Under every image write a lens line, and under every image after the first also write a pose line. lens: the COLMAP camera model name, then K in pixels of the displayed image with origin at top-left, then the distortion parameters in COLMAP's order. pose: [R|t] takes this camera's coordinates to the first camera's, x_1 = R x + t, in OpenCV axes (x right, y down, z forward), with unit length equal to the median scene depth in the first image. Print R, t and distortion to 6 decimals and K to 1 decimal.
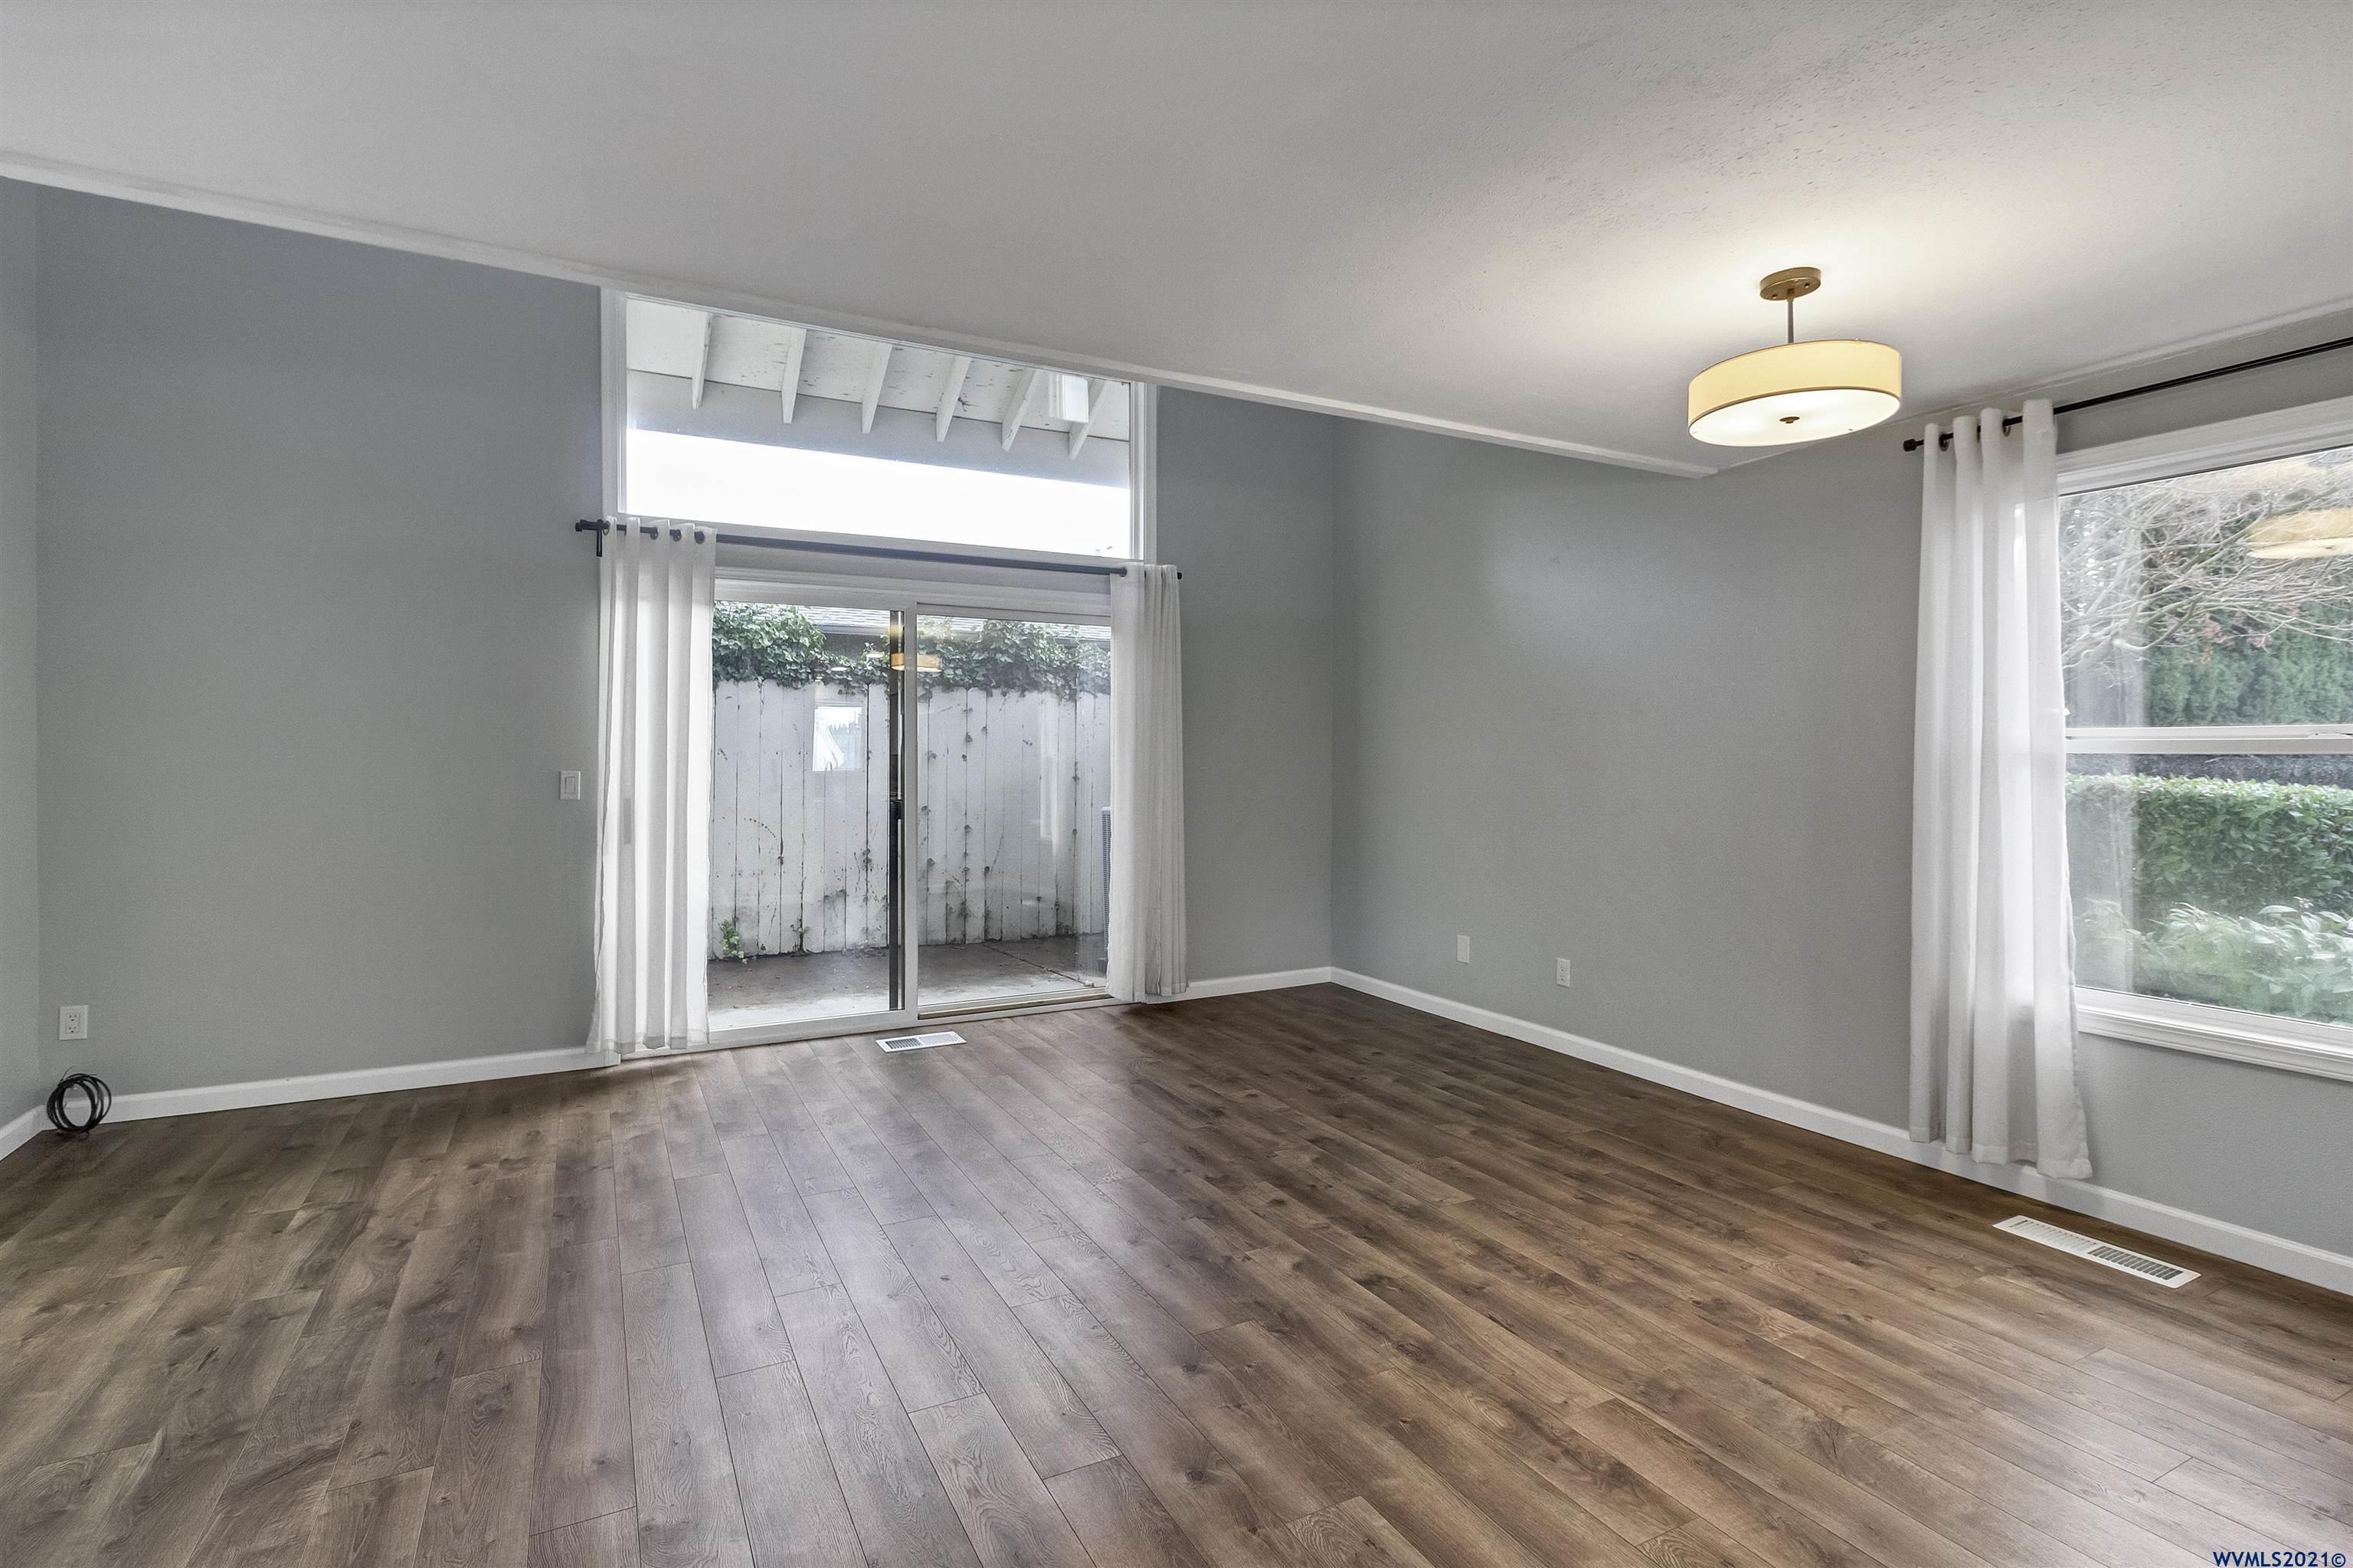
lens RADIAL K [[1137.0, 0, 1178.4], [0, 1137.0, 762.0], [0, 0, 1]] dist [0.000932, 0.000279]
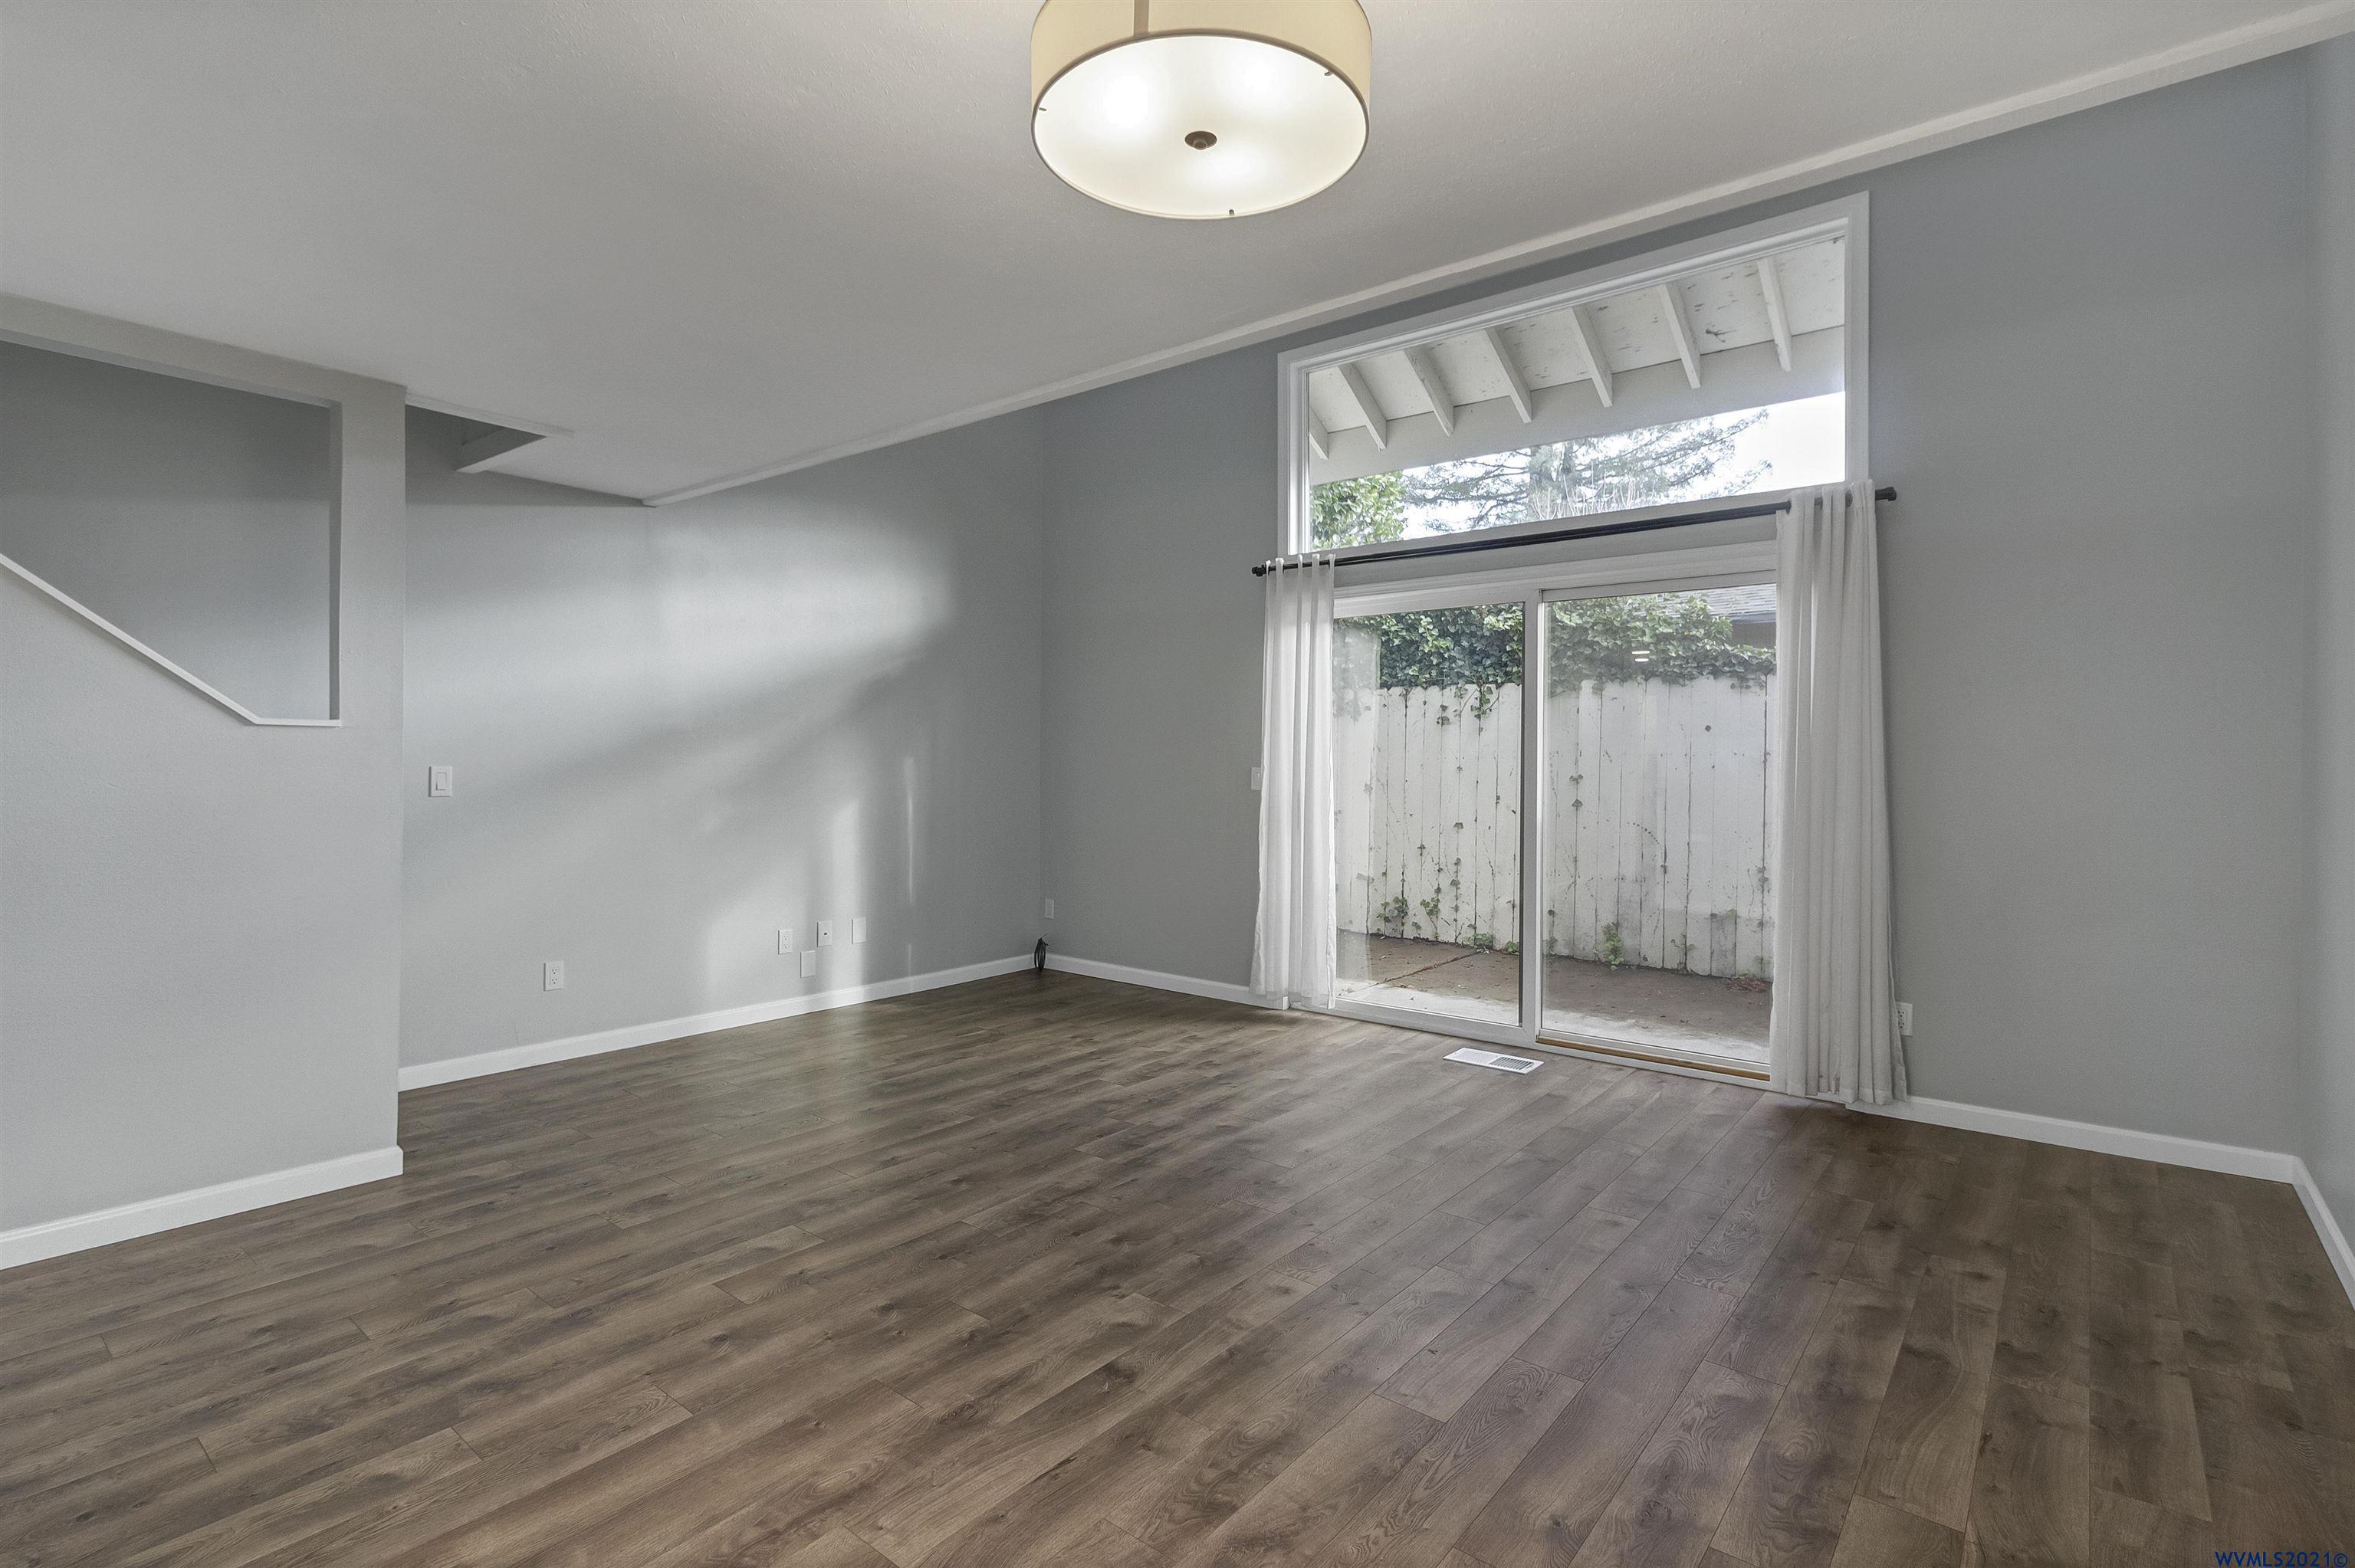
lens RADIAL K [[1124.2, 0, 1166.8], [0, 1124.2, 767.6], [0, 0, 1]] dist [0.002444, 0.000721]
pose [[0.379660, 0.009575, -0.925077, 0.771970], [-0.009497, 0.999934, 0.006452, 0.000889], [0.925077, 0.006336, 0.379726, 0.577614]]
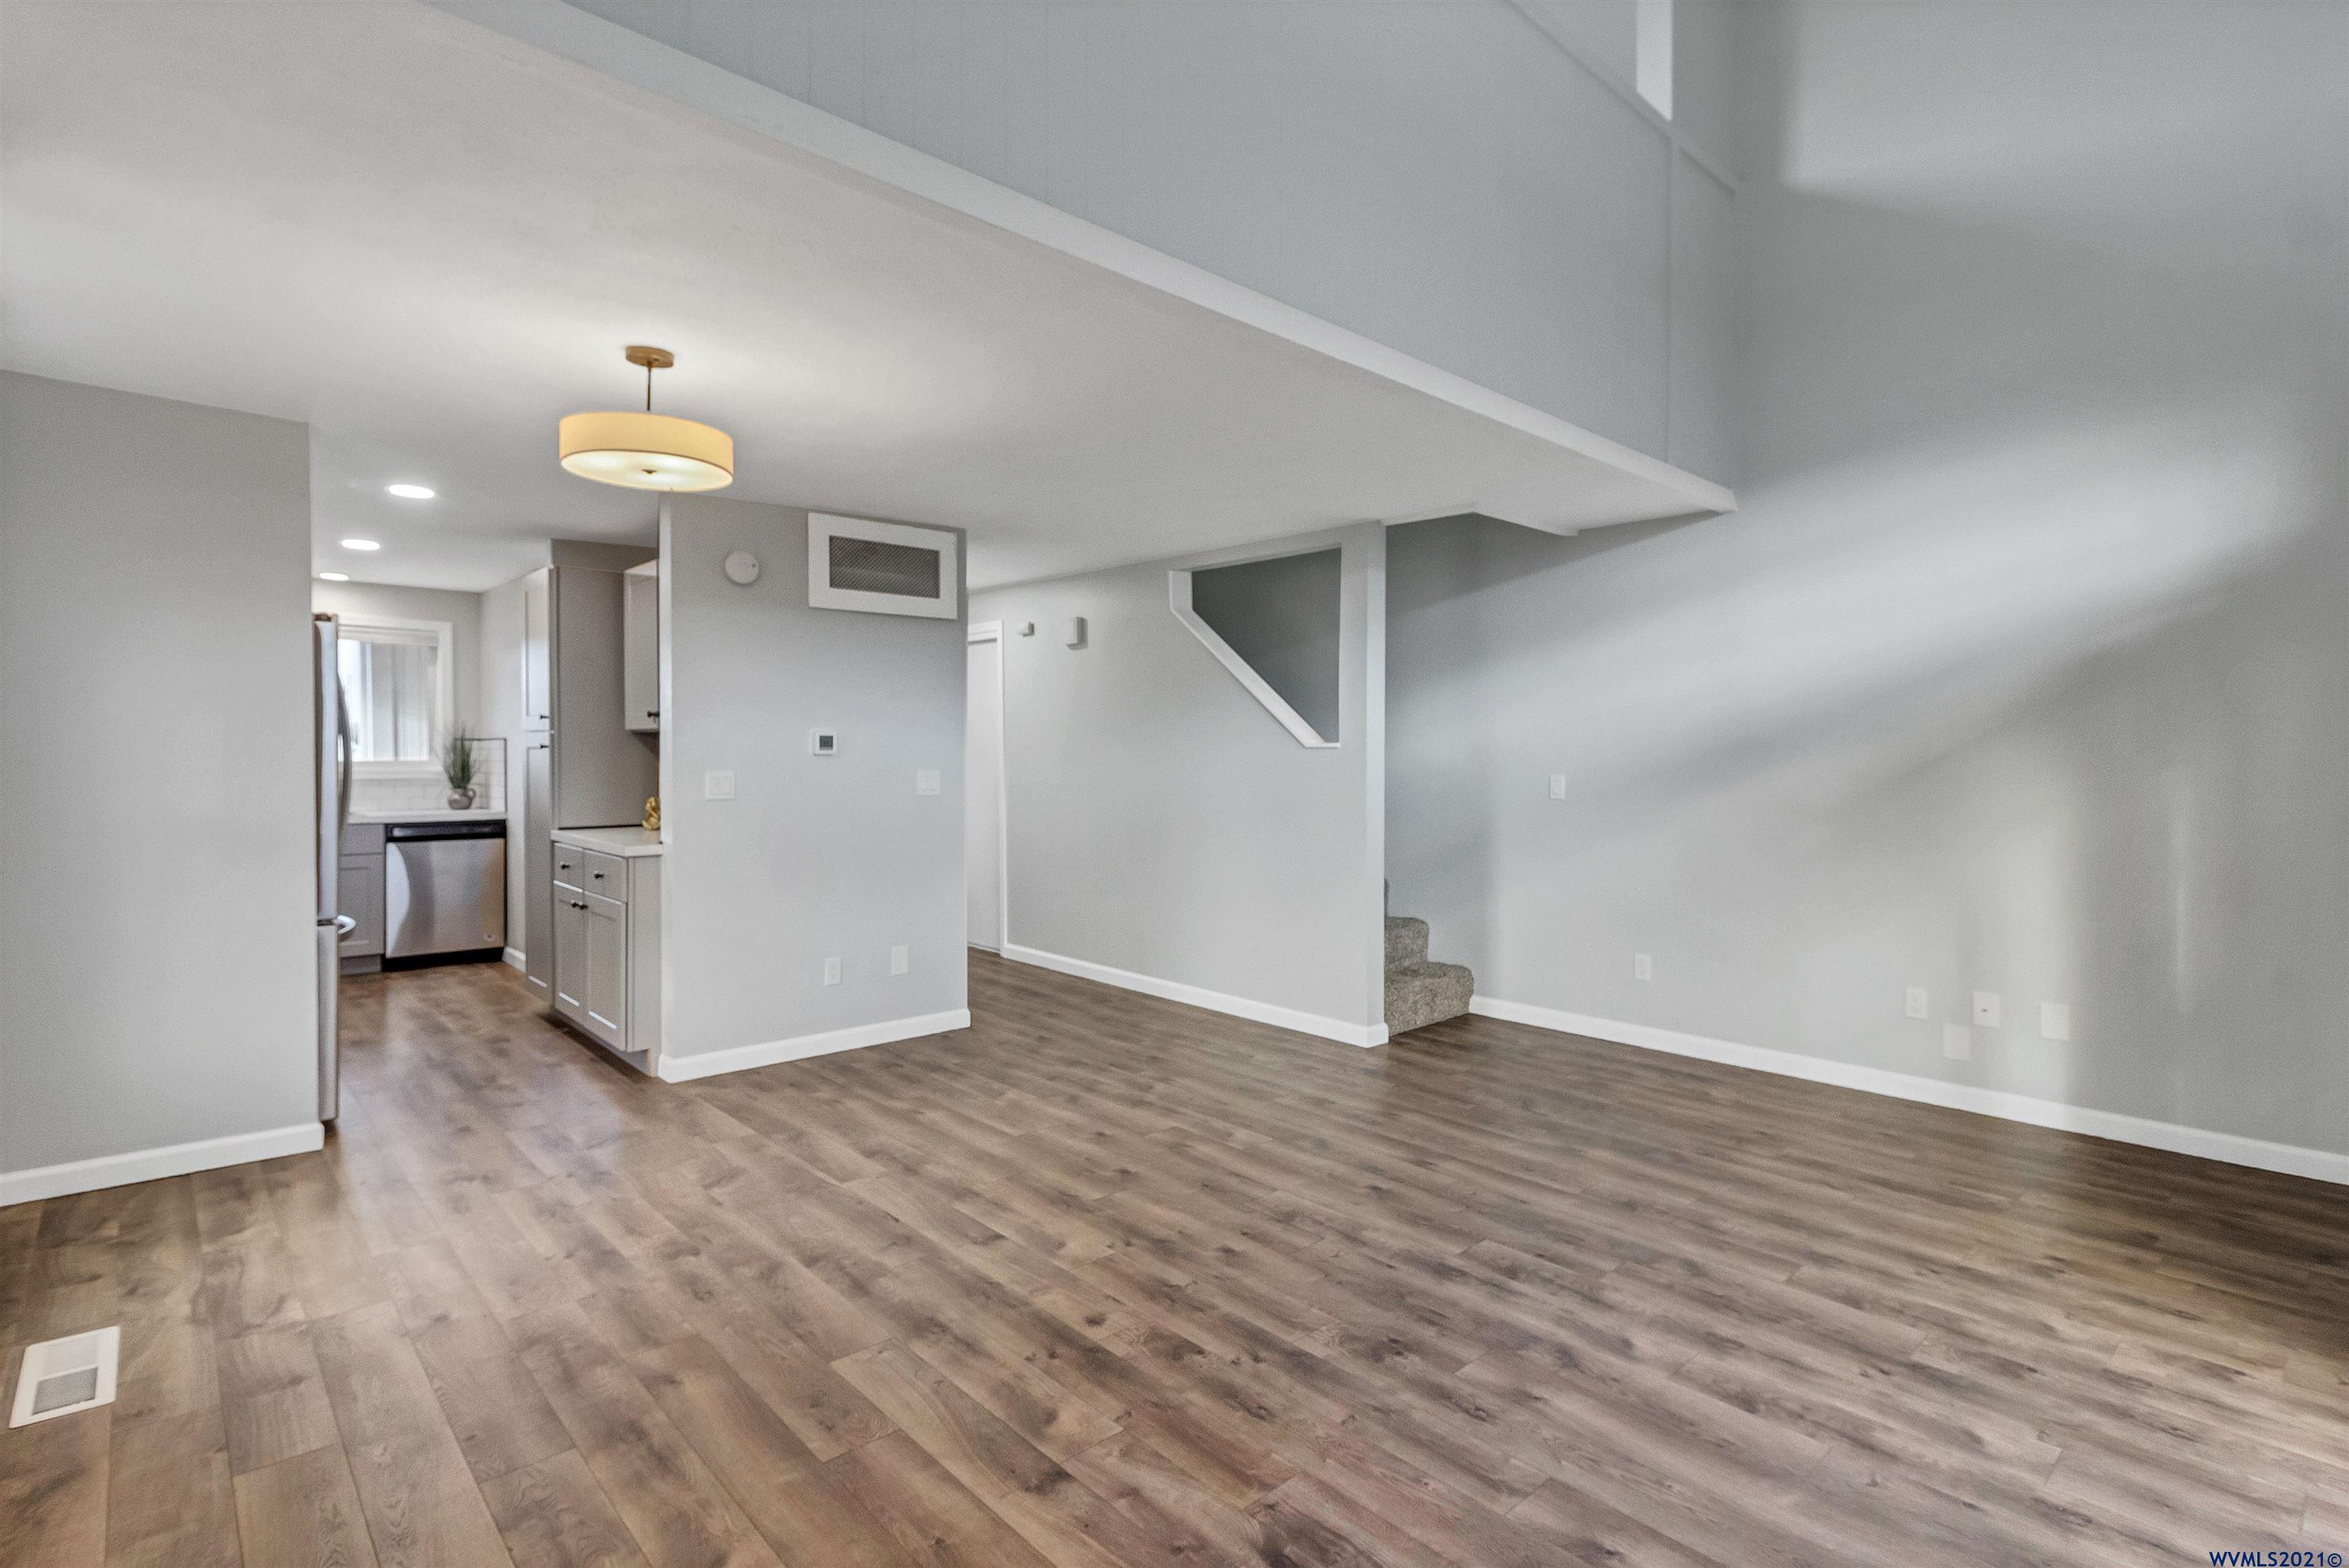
lens RADIAL K [[1121.4, 0, 1163.8], [0, 1121.4, 767.6], [0, 0, 1]] dist [0.002444, 0.000721]
pose [[-0.969625, -0.006357, -0.244514, 0.223629], [-0.009266, 0.999899, 0.010747, -0.007201], [0.244421, 0.012687, -0.969586, 1.680580]]
